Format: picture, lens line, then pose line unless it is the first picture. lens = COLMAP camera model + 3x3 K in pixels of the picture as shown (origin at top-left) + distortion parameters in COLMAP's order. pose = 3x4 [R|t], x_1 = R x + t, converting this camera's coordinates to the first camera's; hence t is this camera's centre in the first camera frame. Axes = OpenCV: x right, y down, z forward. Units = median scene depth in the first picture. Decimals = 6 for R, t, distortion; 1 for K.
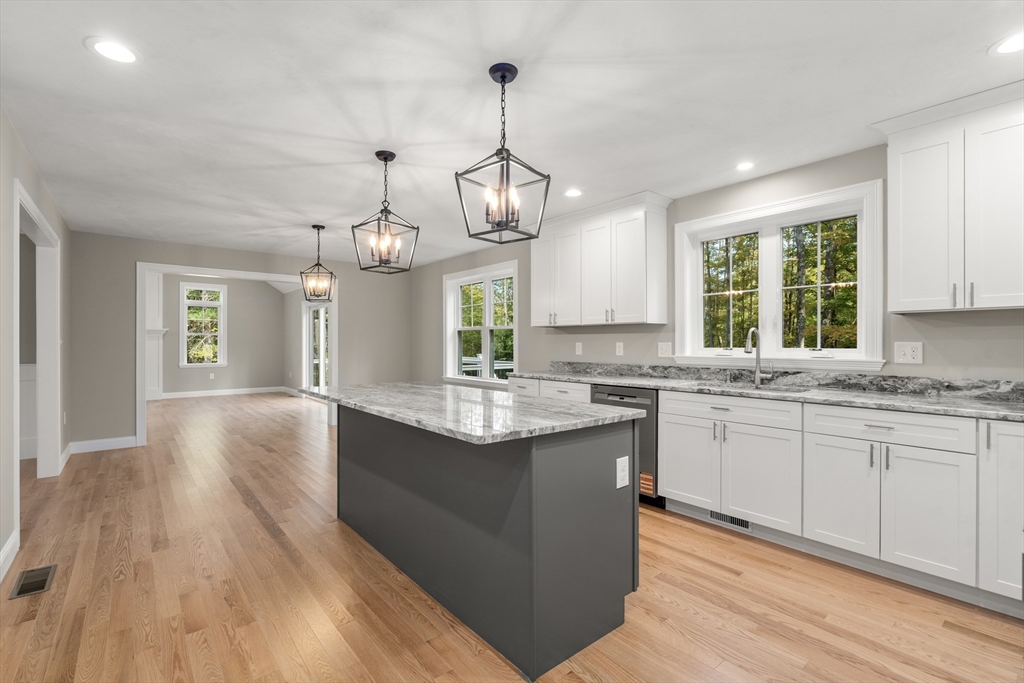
lens RADIAL K [[462.1, 0, 512.0], [0, 462.1, 341.5], [0, 0, 1]] dist [0.000758, 0.000152]
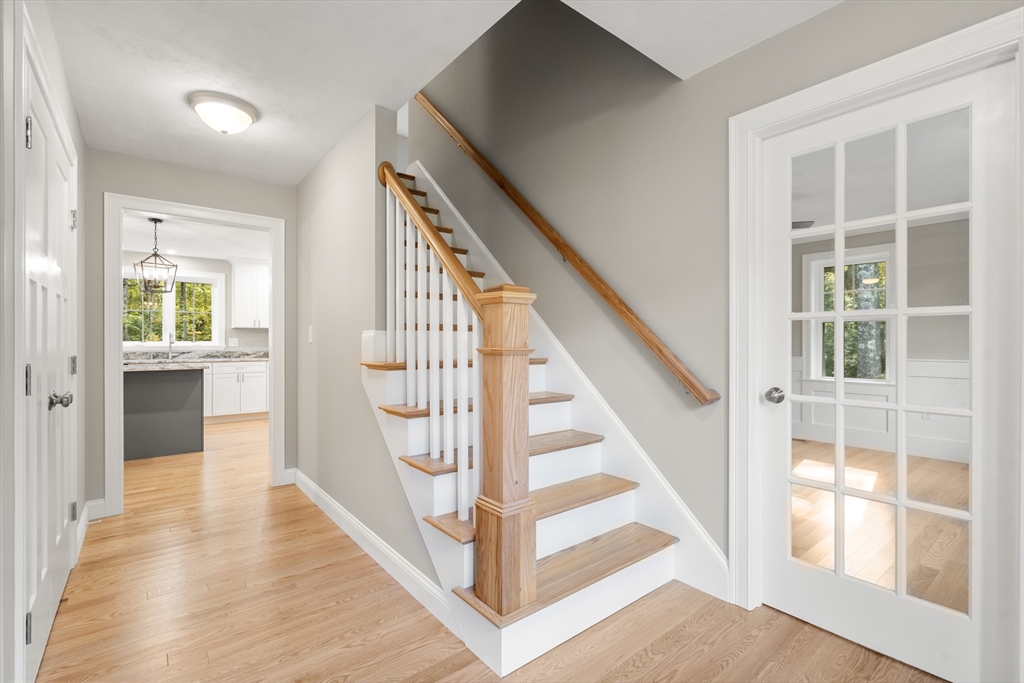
lens RADIAL K [[462.1, 0, 512.0], [0, 462.1, 341.5], [0, 0, 1]] dist [0.000758, 0.000152]
pose [[0.013010, -0.002777, 0.999912, -1.713971], [-0.001358, 0.999995, 0.002795, 0.009004], [-0.999914, -0.001394, 0.013007, -0.616186]]
